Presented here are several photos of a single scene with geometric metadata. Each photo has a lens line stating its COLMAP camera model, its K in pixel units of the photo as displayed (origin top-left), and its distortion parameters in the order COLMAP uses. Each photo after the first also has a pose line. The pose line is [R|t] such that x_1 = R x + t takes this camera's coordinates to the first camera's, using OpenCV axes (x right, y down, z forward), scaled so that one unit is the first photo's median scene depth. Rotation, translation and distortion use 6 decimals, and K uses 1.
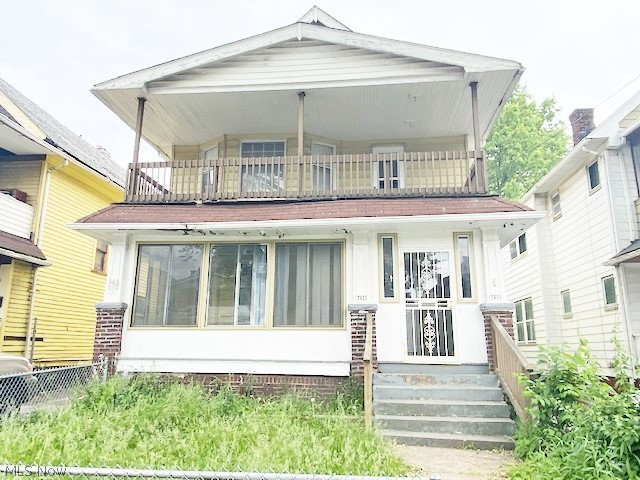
lens RADIAL K [[482.9, 0, 320.0], [0, 482.9, 240.0], [0, 0, 1]] dist [0.041292, -0.001945]
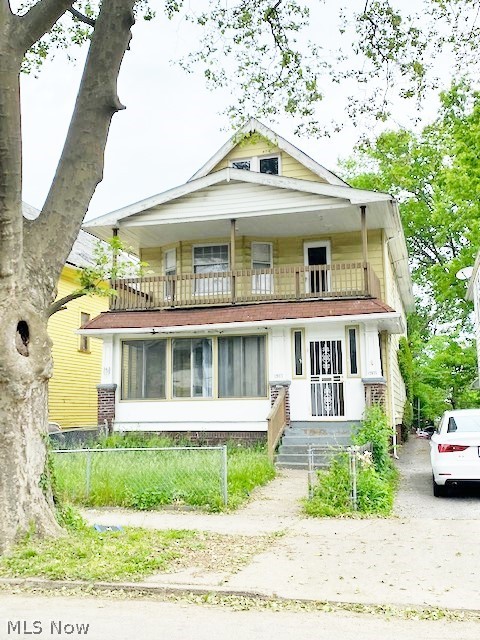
lens RADIAL K [[676.2, 0, 240.0], [0, 676.2, 320.0], [0, 0, 1]] dist [0.011336, 0.006540]
pose [[0.987155, -0.044542, -0.153432, 0.271637], [0.056518, 0.995611, 0.074594, -0.185723], [0.149436, -0.082307, 0.985340, -0.887067]]
